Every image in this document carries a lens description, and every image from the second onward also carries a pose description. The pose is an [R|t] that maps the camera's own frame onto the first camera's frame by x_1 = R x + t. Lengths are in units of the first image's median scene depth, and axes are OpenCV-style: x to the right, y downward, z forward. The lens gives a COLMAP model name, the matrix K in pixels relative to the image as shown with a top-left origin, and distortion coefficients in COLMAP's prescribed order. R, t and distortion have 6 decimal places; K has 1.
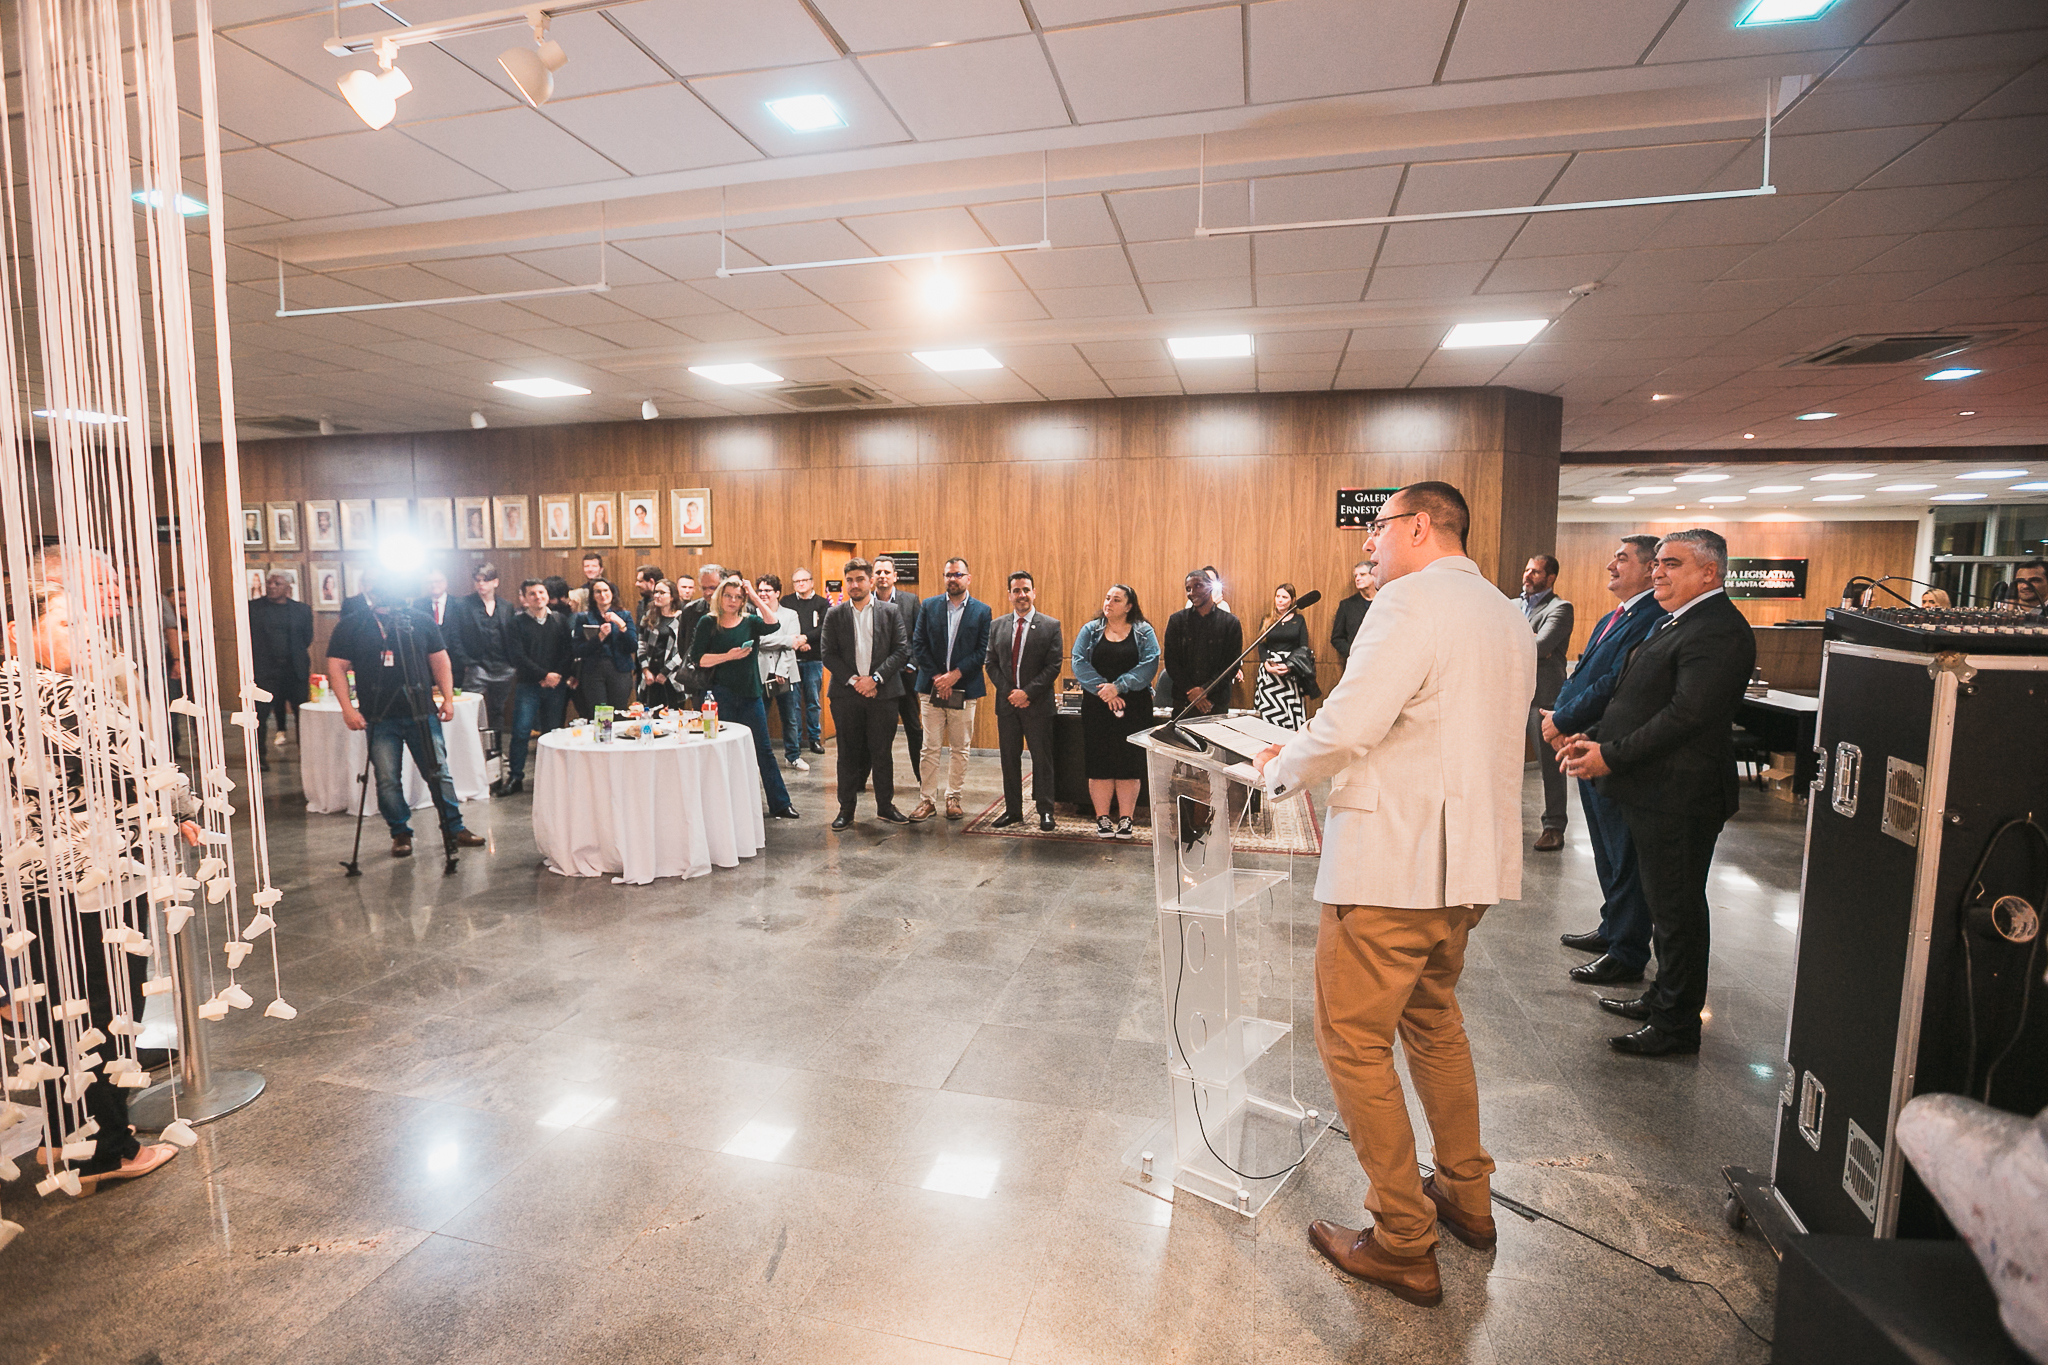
lens RADIAL K [[946.5, 0, 1028.5], [0, 946.5, 683.8], [0, 0, 1]] dist [-0.033250, 0.008504]
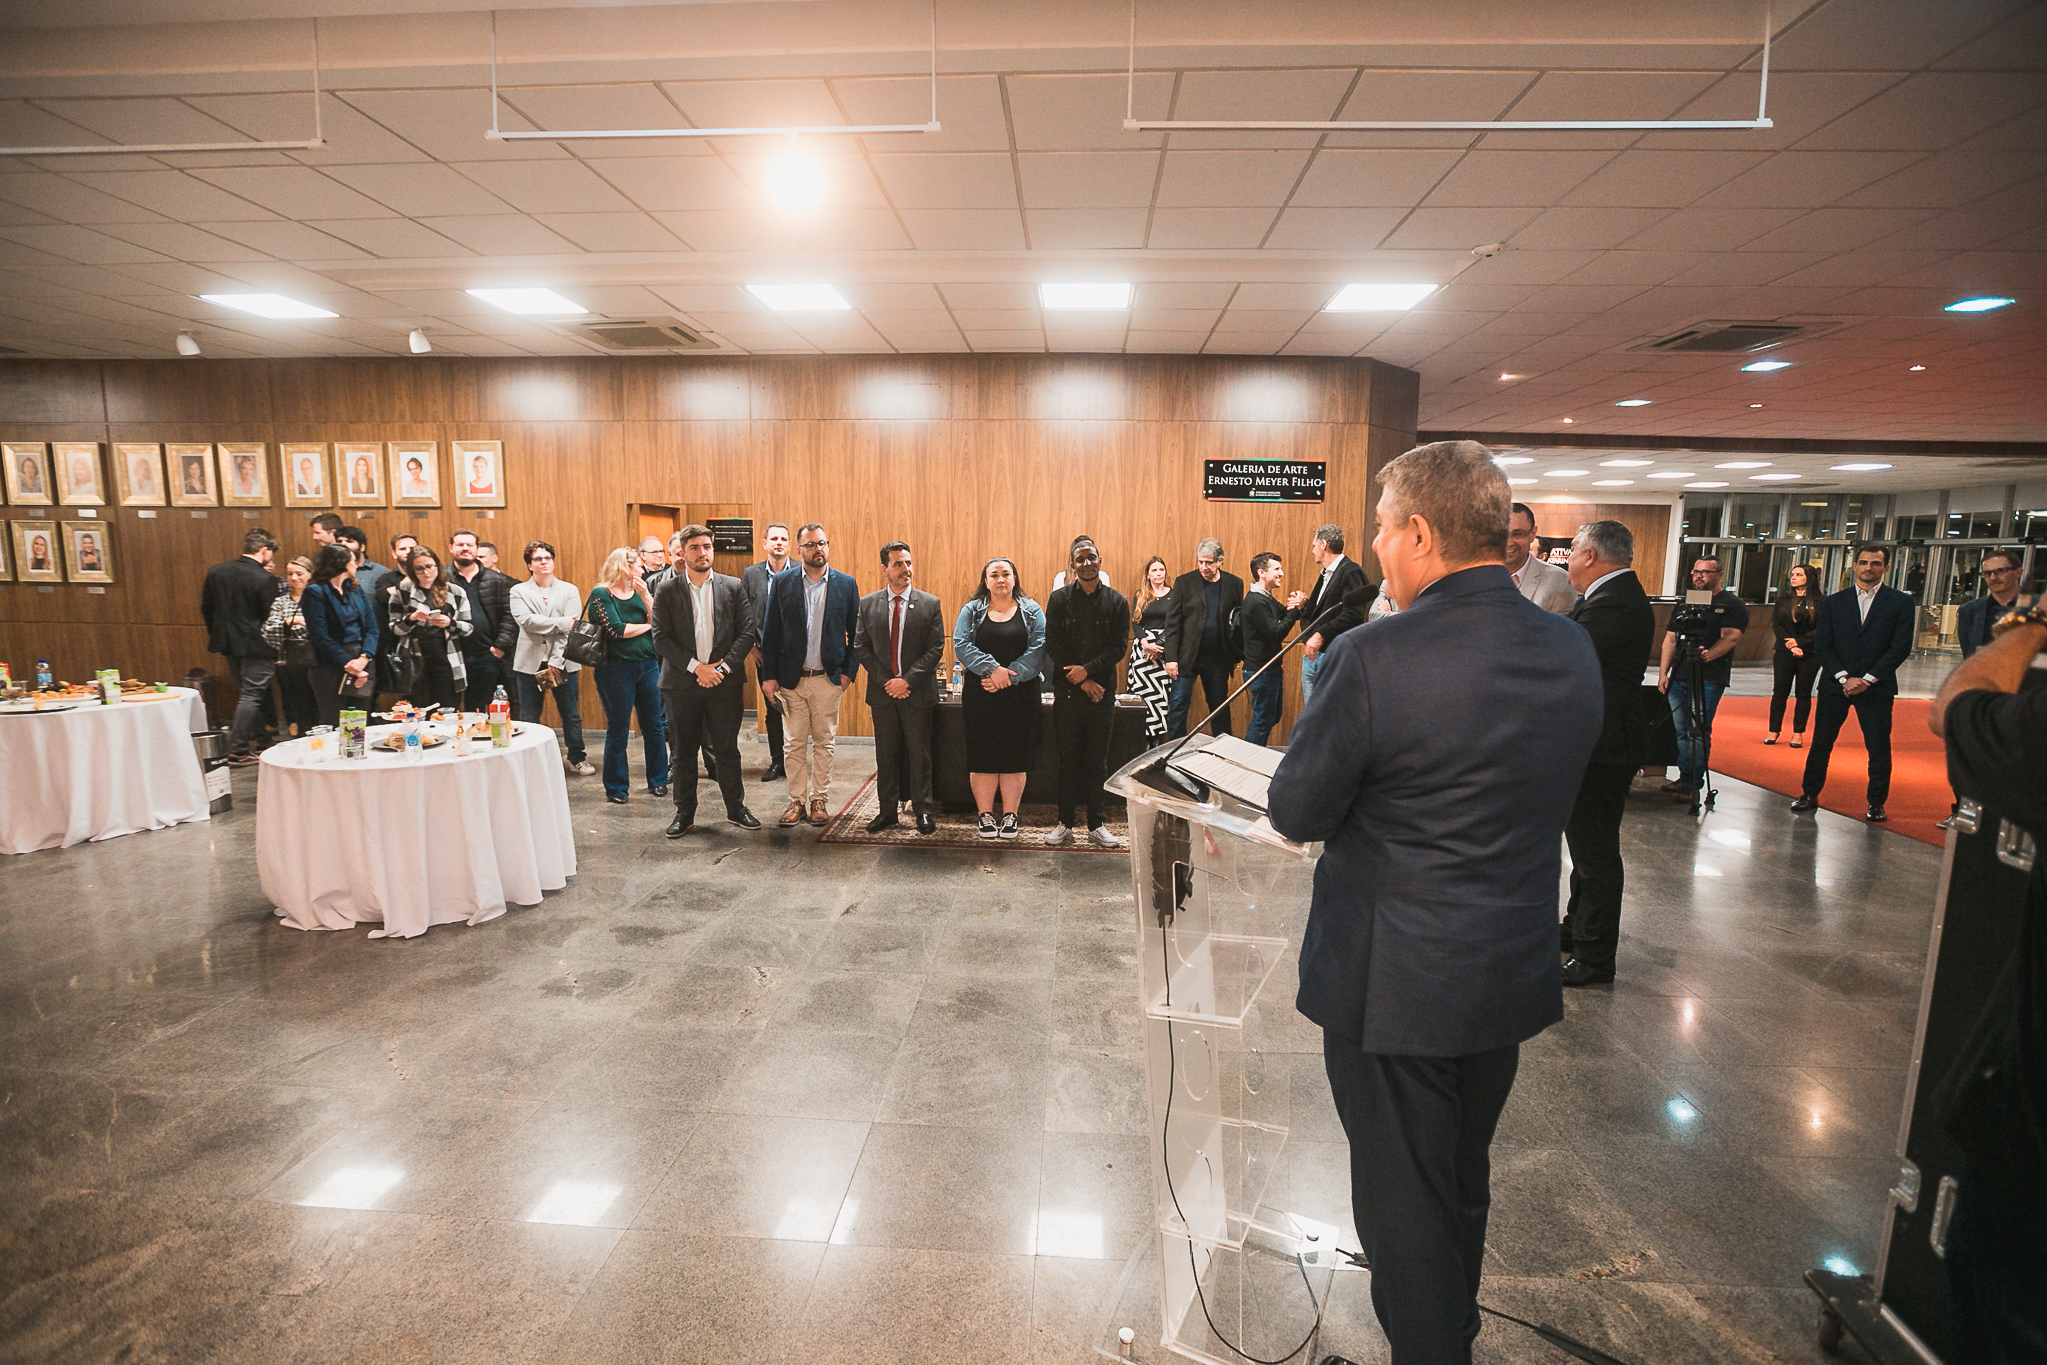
lens RADIAL K [[946.1, 0, 1034.1], [0, 946.1, 686.7], [0, 0, 1]] dist [-0.033250, 0.008504]
pose [[0.983818, -0.014859, 0.178554, -0.023399], [0.008707, 0.999343, 0.035193, -0.013222], [-0.178959, -0.033069, 0.983301, 0.101367]]
